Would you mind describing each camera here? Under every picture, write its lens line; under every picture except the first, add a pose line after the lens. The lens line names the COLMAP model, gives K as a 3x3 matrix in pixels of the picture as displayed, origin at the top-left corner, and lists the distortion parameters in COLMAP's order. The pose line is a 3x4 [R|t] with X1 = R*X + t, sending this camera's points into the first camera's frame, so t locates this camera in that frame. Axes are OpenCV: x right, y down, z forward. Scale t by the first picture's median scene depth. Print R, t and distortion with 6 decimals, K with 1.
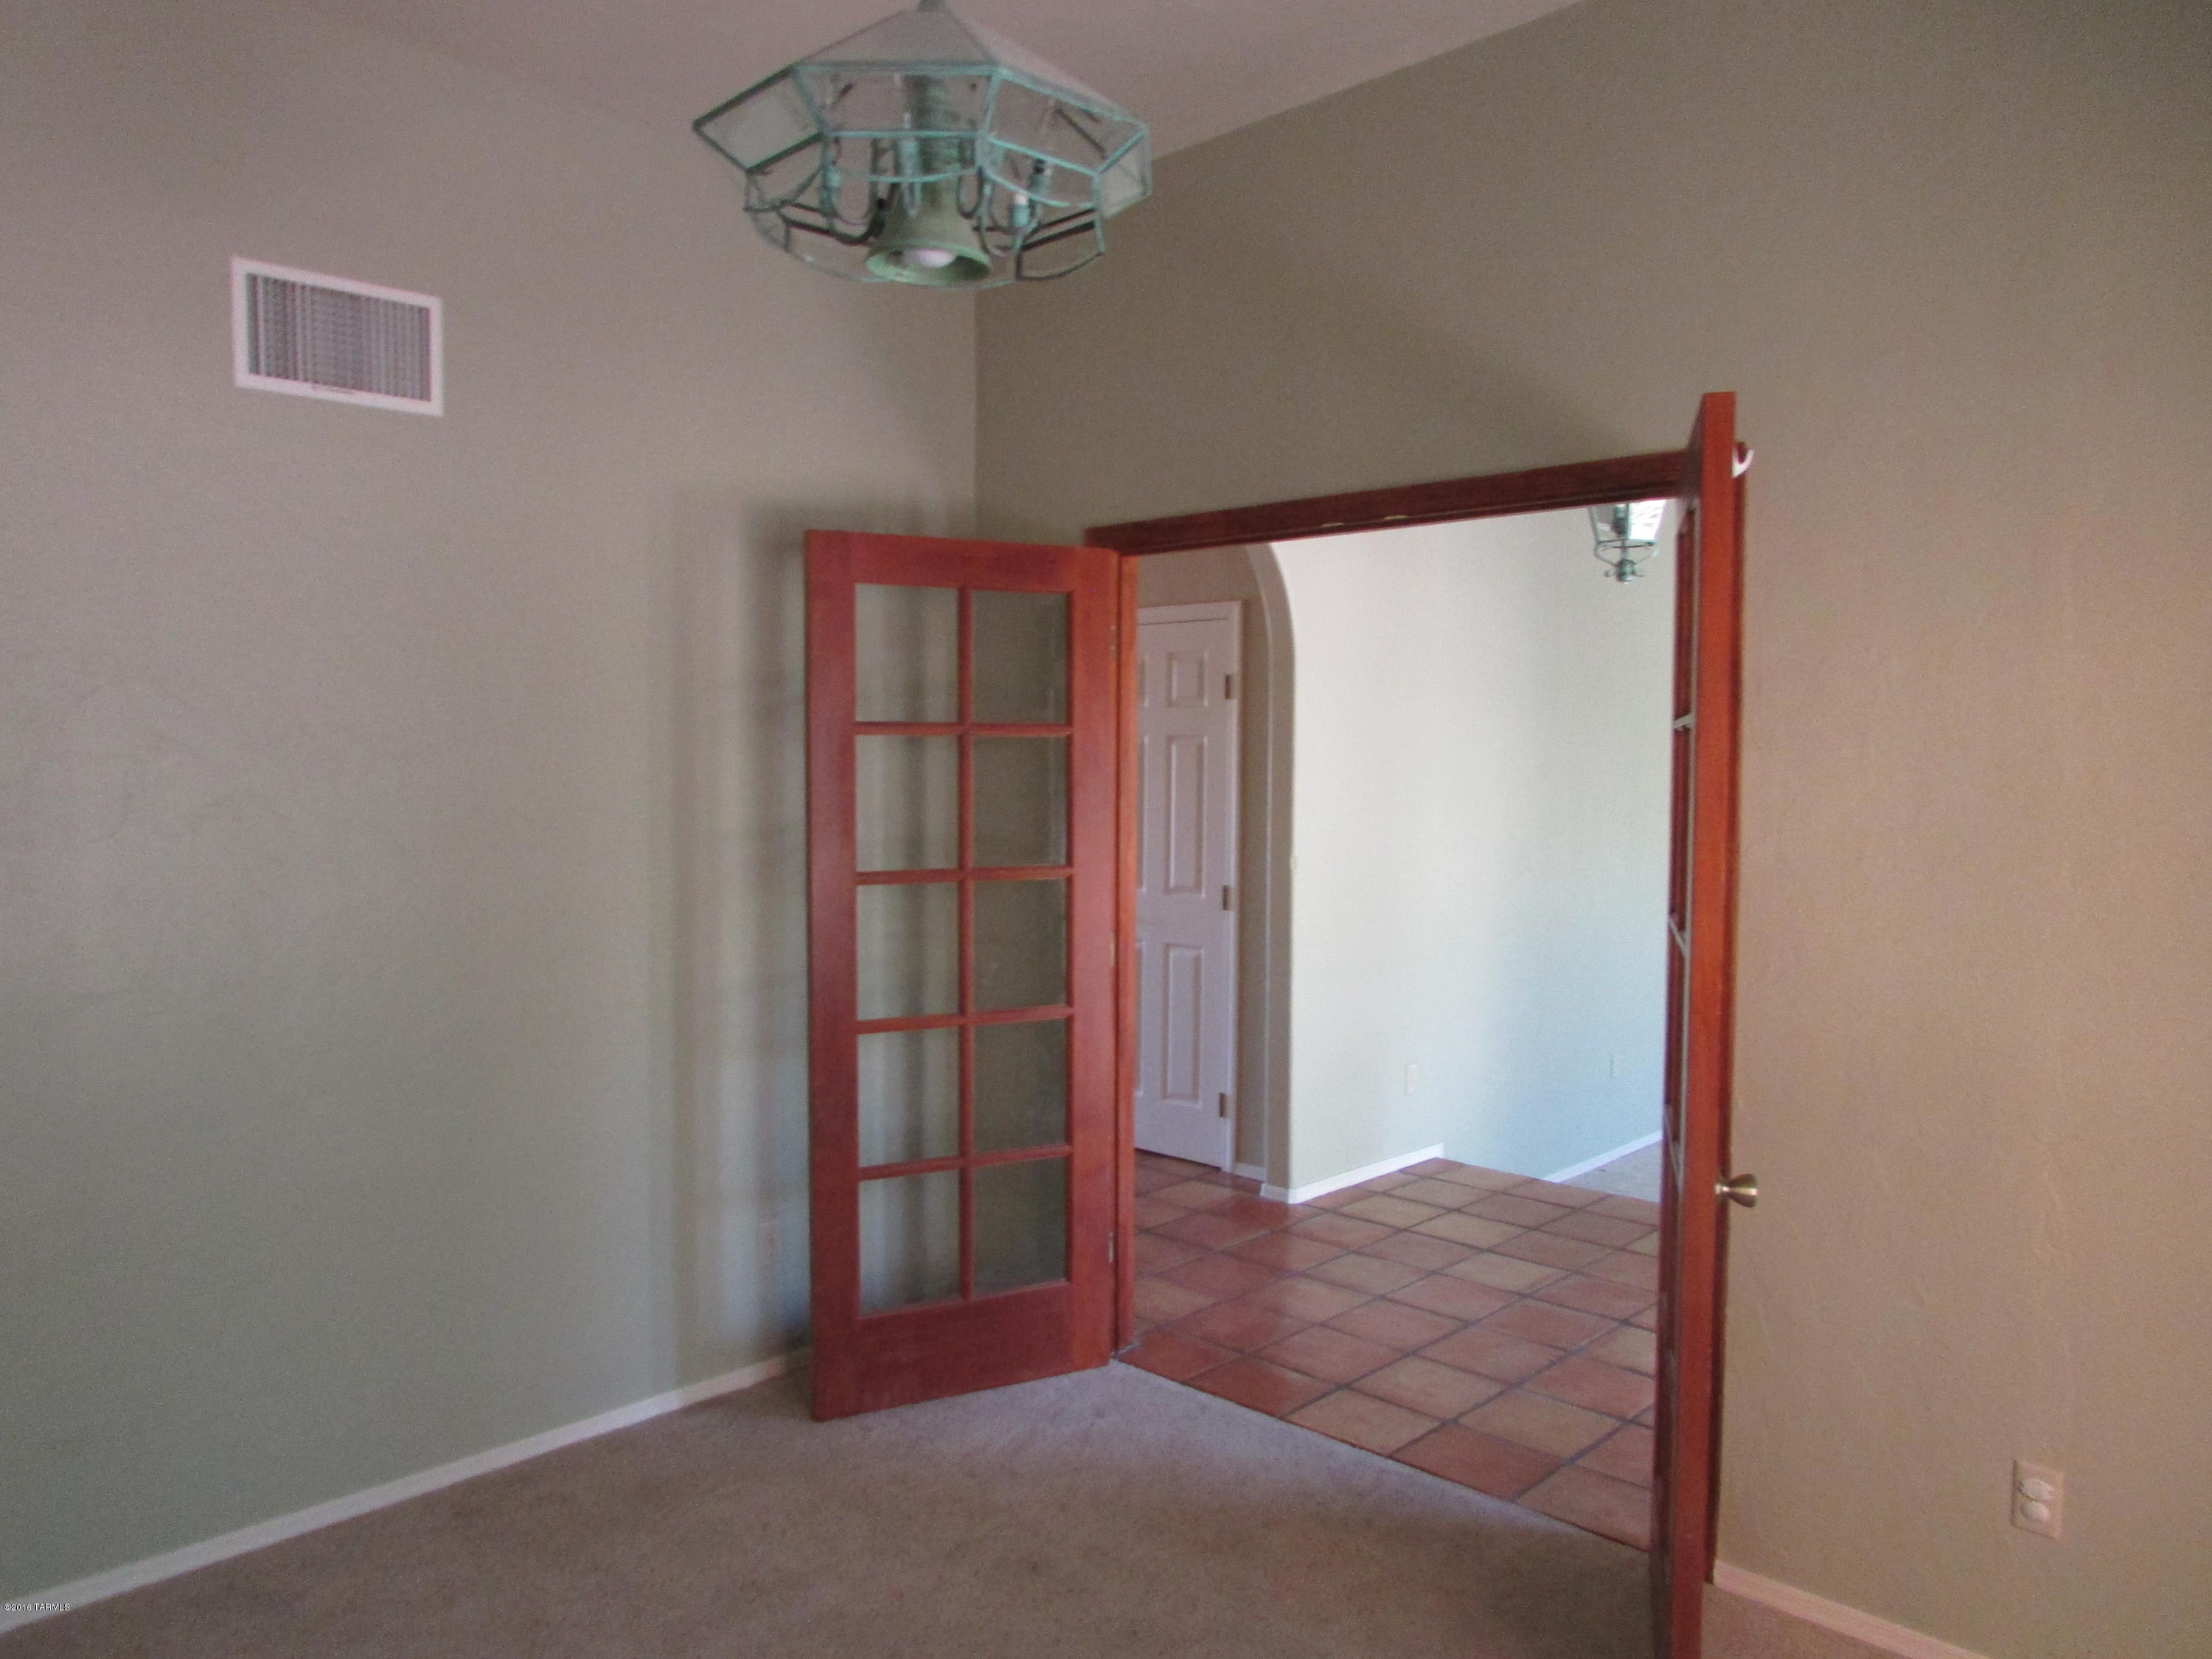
lens RADIAL K [[1586.1, 0, 1106.0], [0, 1586.1, 829.5], [0, 0, 1]] dist [-0.029764, 0.016041]
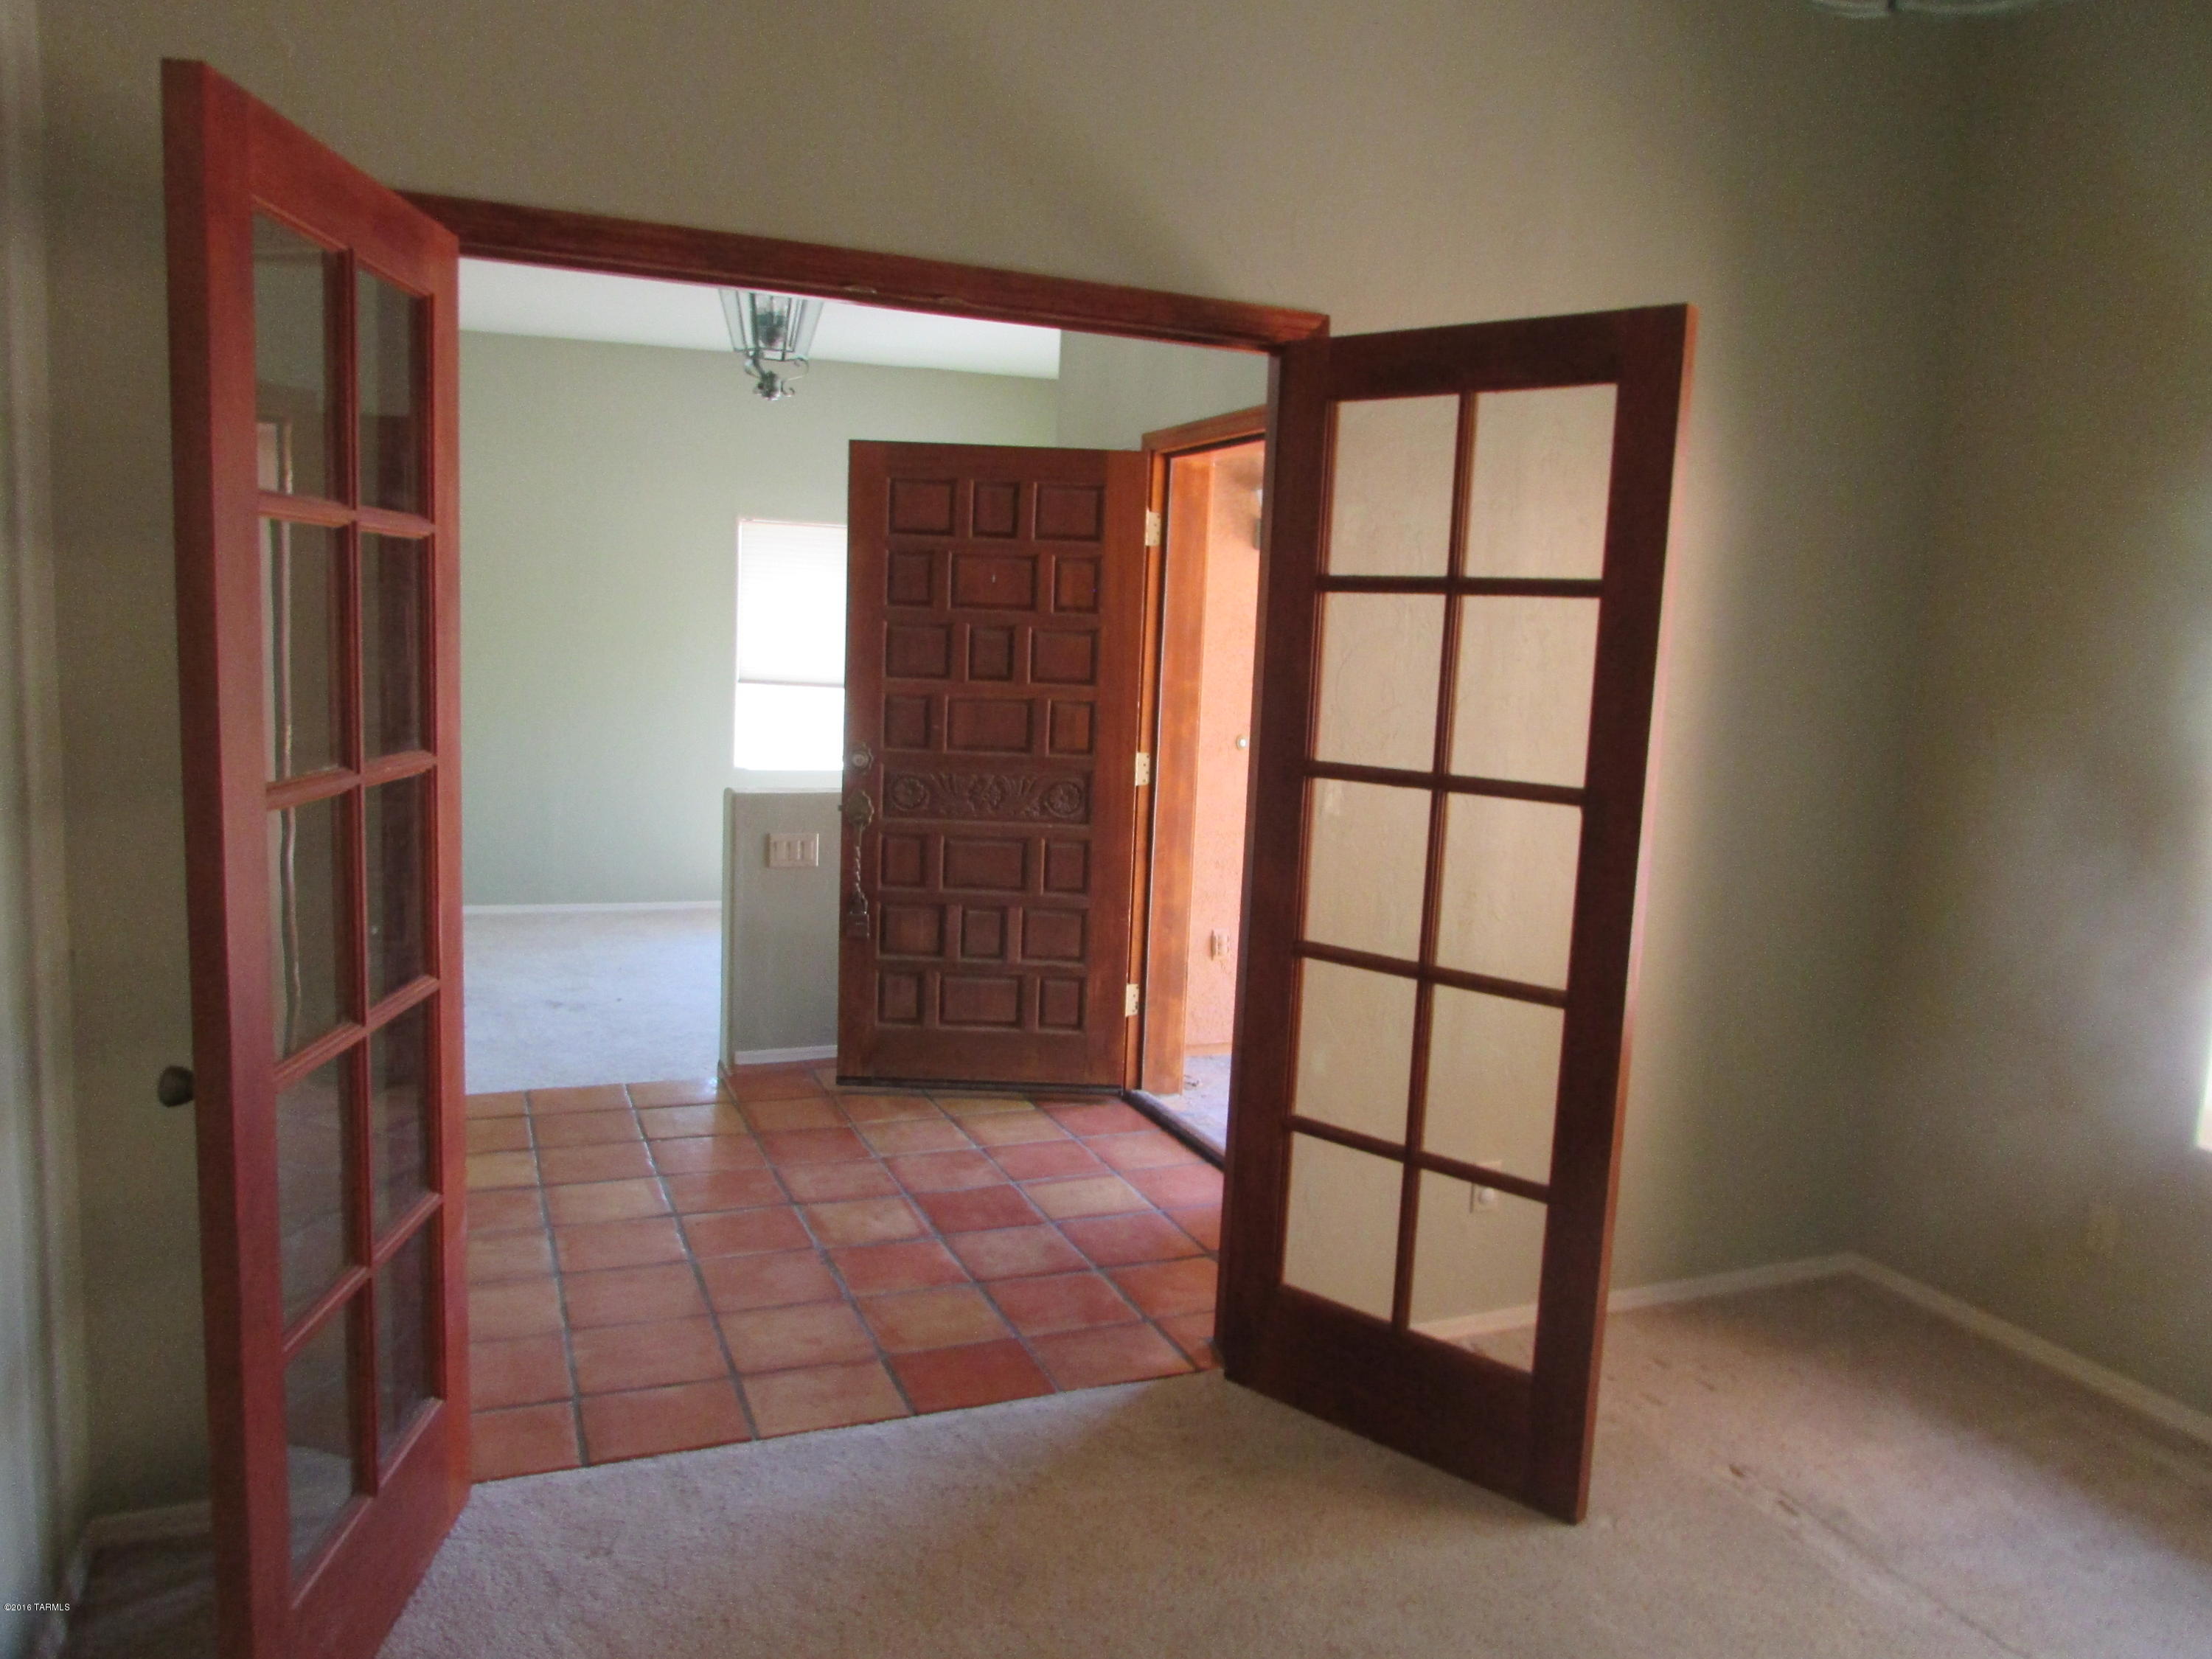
lens RADIAL K [[1586.1, 0, 1106.0], [0, 1586.1, 829.5], [0, 0, 1]] dist [-0.029764, 0.016041]
pose [[0.402417, -0.106512, 0.909239, -0.489581], [0.002707, 0.993343, 0.115166, -0.020509], [-0.915452, -0.043883, 0.400026, 0.520208]]
